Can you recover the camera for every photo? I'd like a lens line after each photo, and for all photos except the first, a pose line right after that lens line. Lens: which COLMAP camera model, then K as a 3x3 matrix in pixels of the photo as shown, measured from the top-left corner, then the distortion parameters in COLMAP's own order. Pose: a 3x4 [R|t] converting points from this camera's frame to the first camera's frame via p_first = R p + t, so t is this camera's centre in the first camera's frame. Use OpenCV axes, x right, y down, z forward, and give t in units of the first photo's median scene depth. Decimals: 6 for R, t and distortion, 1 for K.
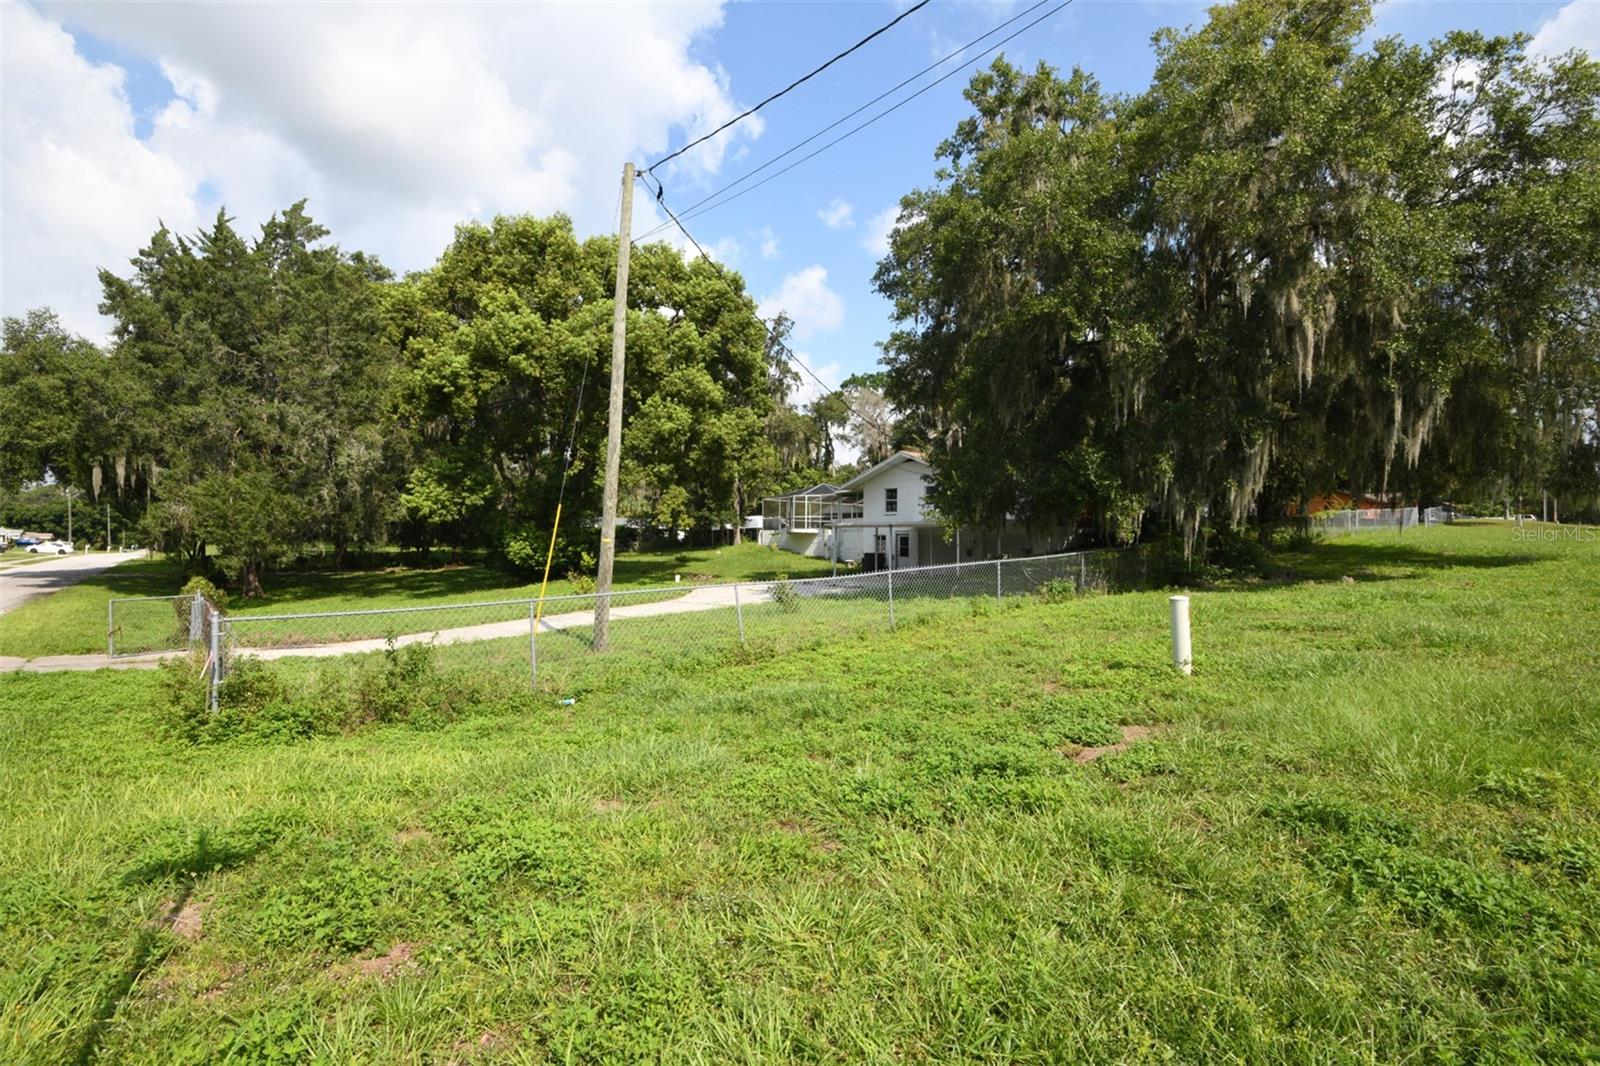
lens RADIAL K [[726.2, 0, 801.5], [0, 726.2, 534.0], [0, 0, 1]] dist [-0.037171, -0.004011]
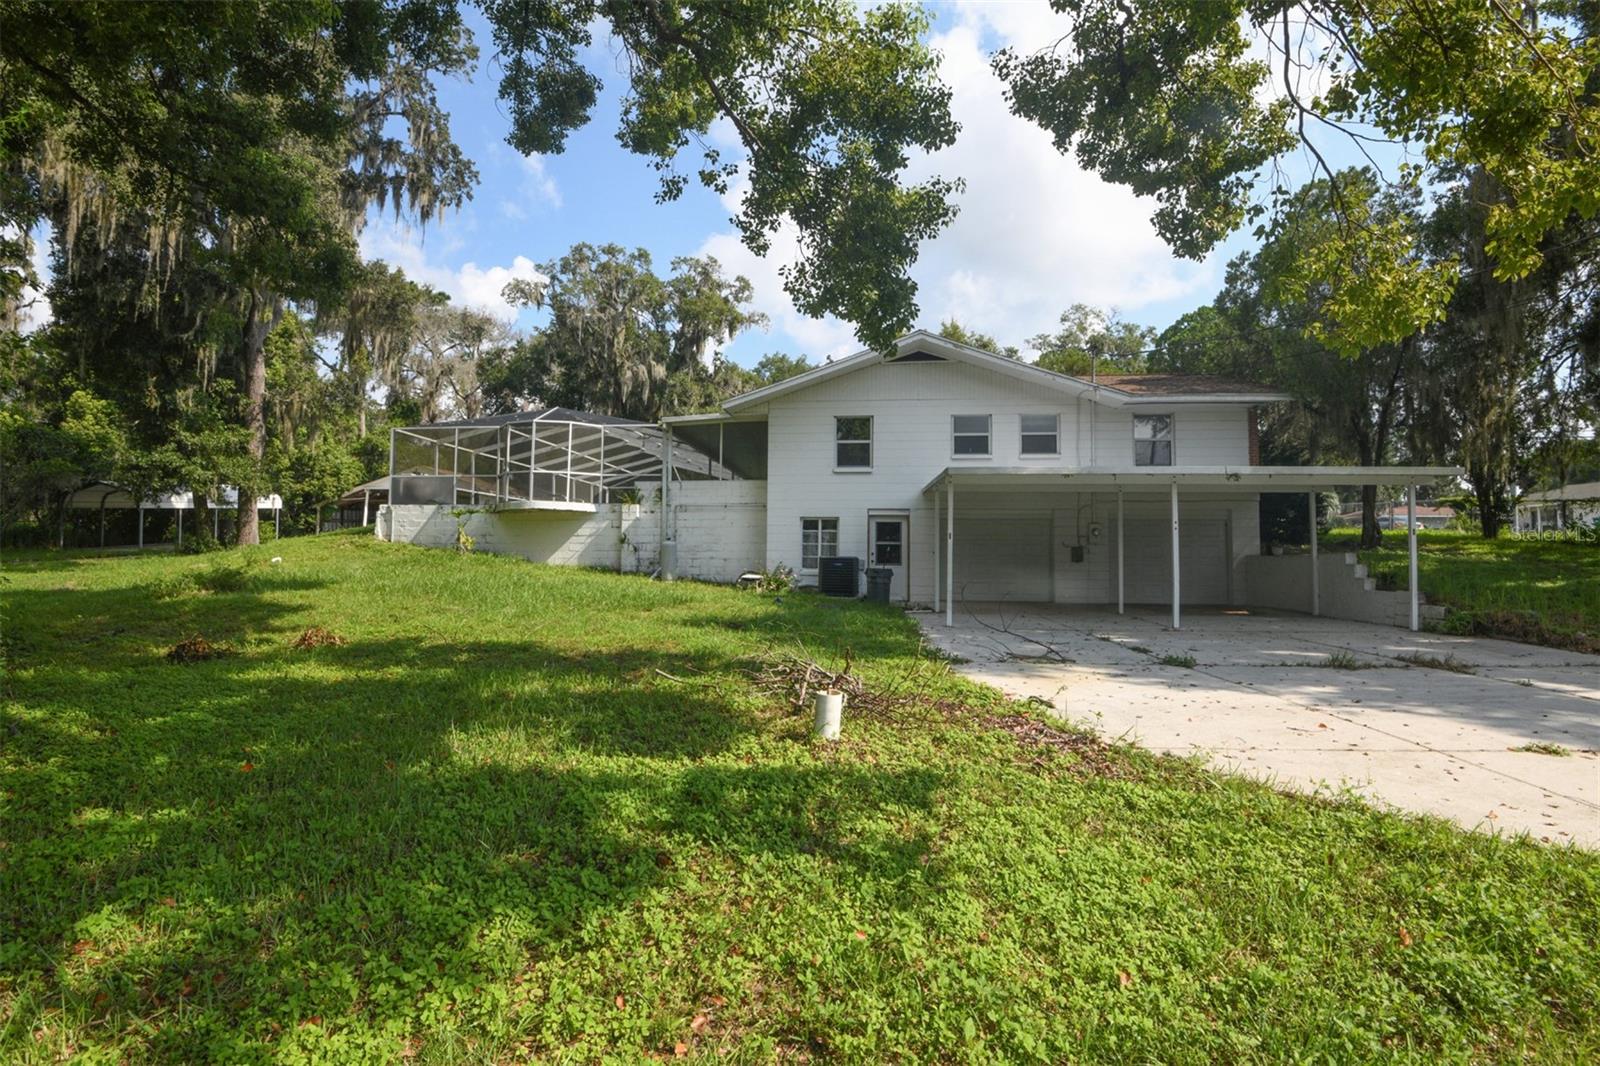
lens RADIAL K [[726.2, 0, 810.3], [0, 726.2, 537.6], [0, 0, 1]] dist [-0.037171, -0.004011]
pose [[0.701251, 0.016216, 0.712730, -0.306367], [-0.009424, 0.999865, -0.013477, 0.028024], [-0.712853, 0.002734, 0.701309, 0.978126]]
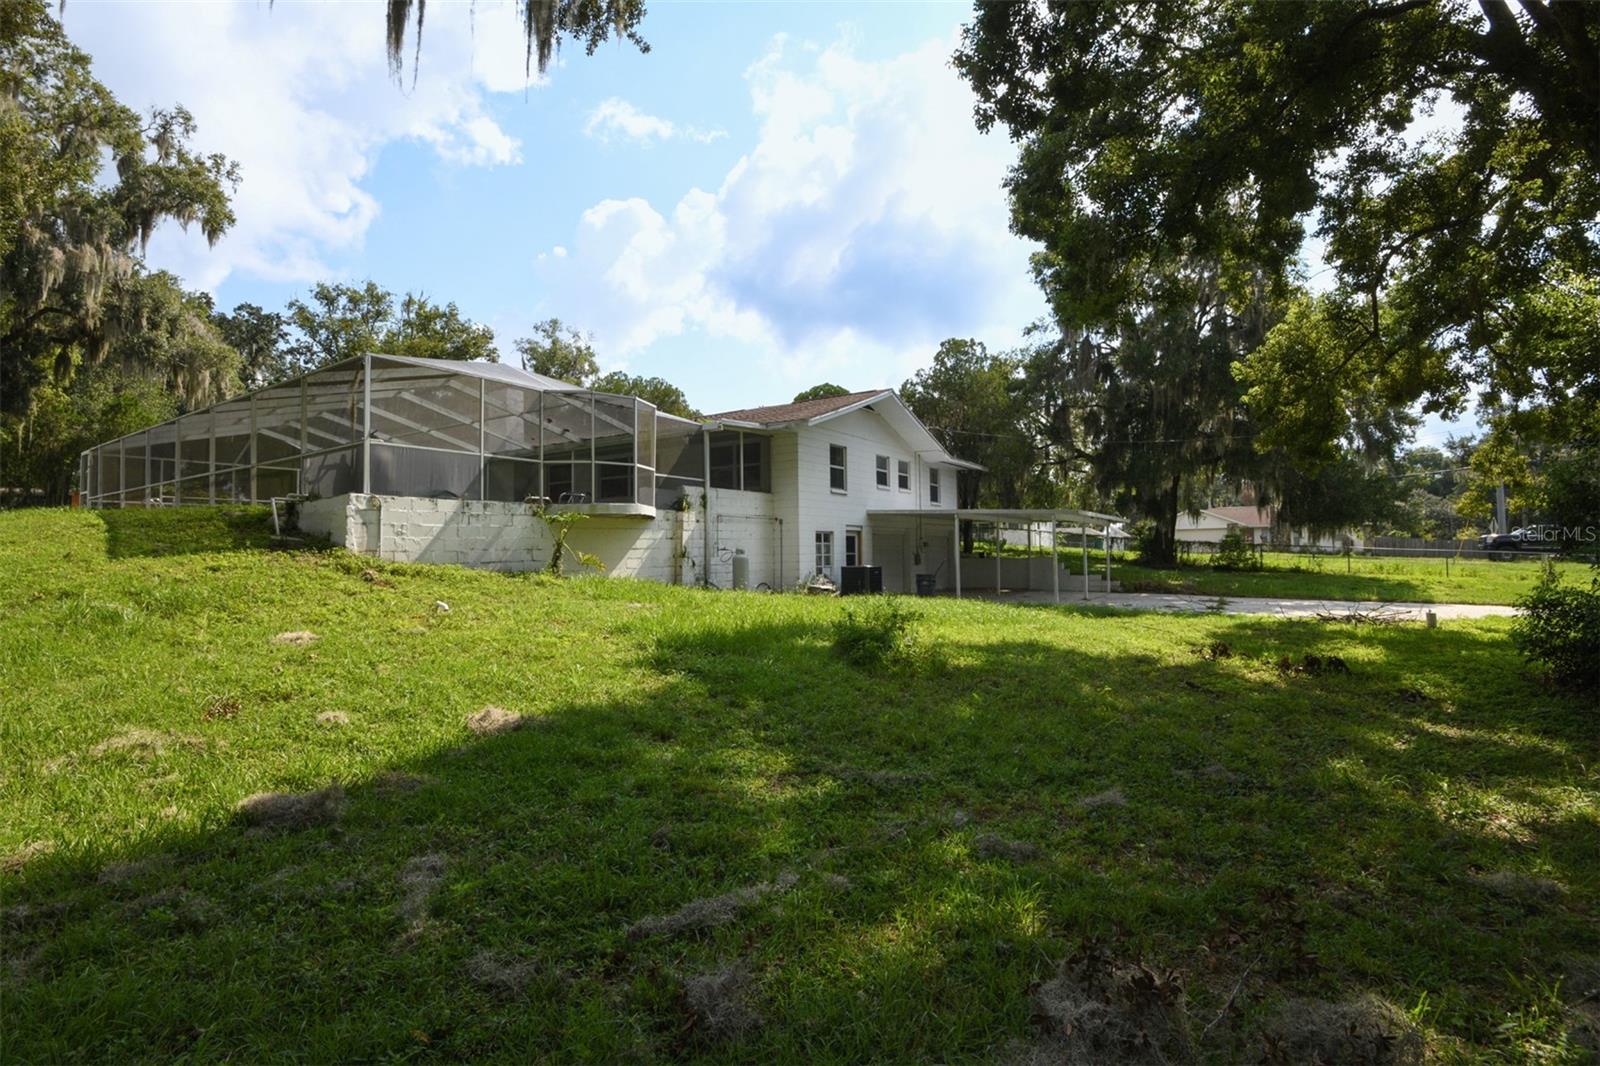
lens RADIAL K [[726.2, 0, 794.1], [0, 726.2, 534.8], [0, 0, 1]] dist [-0.037171, -0.004011]
pose [[-0.302524, 0.016288, 0.953003, -0.527732], [-0.003138, 0.999832, -0.018084, 0.017984], [-0.953137, -0.008461, -0.302422, 1.666401]]
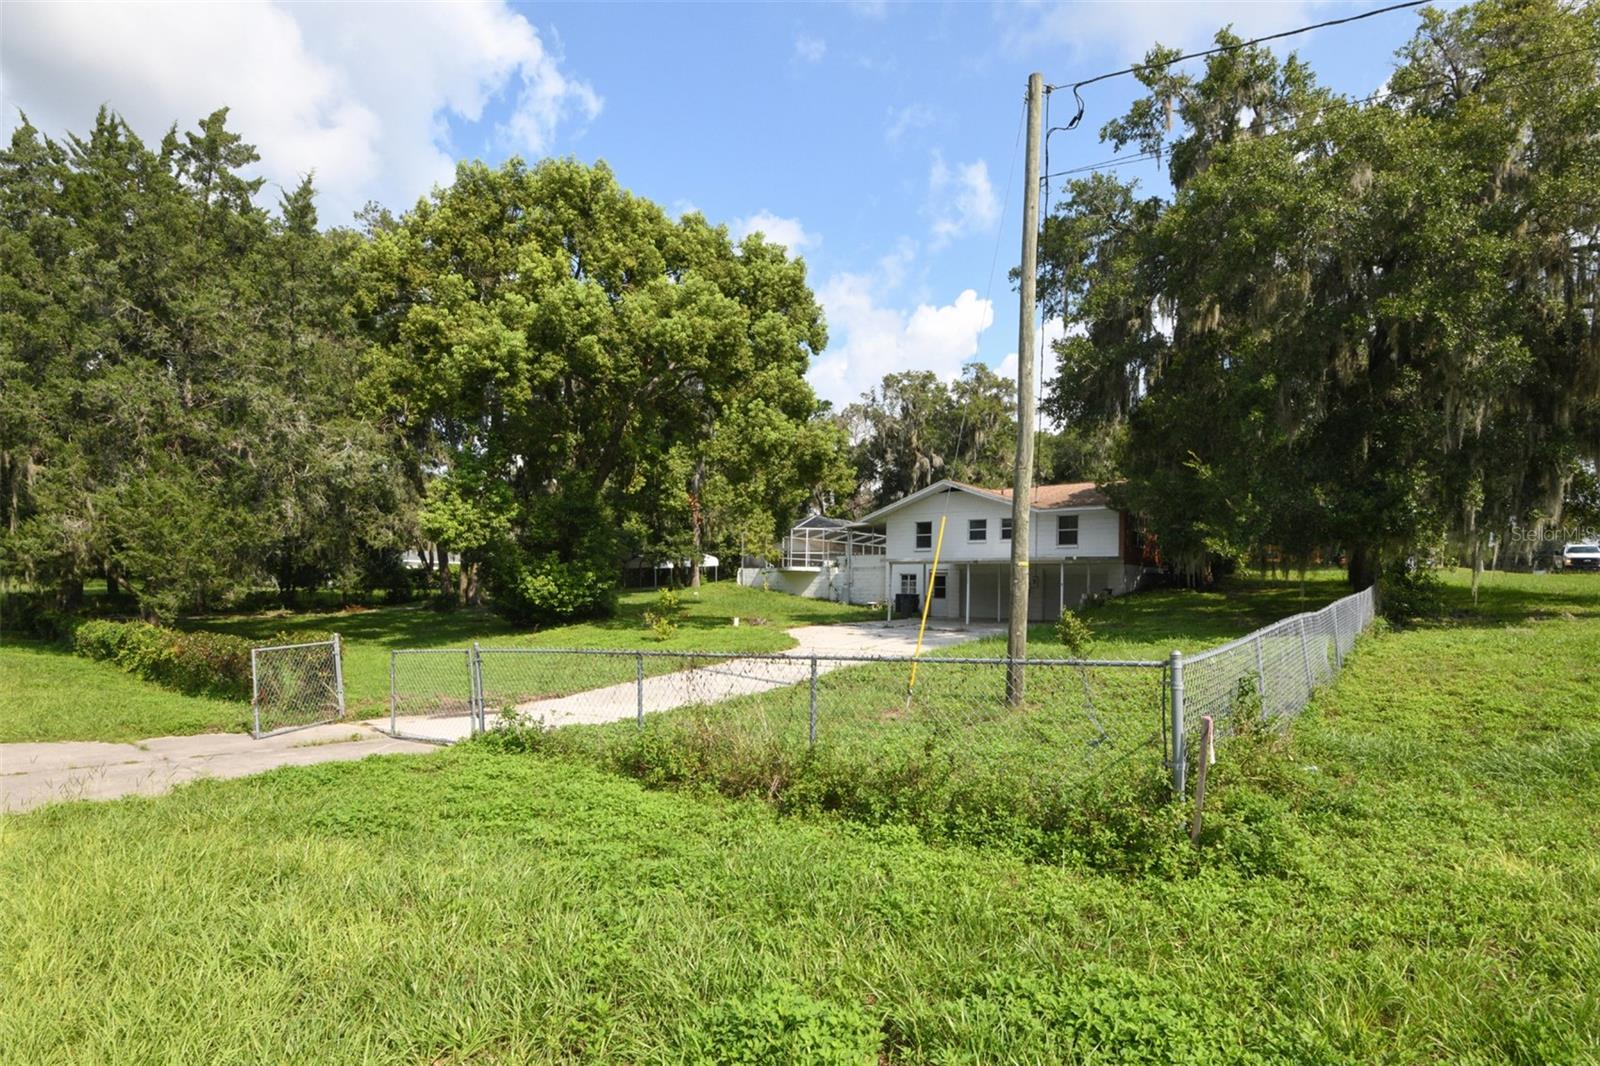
lens RADIAL K [[803.5, 0, 793.4], [0, 803.5, 605.9], [0, 0, 1]] dist [-0.028829, -0.003911]
pose [[0.982971, 0.002316, 0.183744, -0.299046], [-0.008435, 0.999435, 0.032523, 0.013427], [-0.183565, -0.033519, 0.982436, 0.084185]]
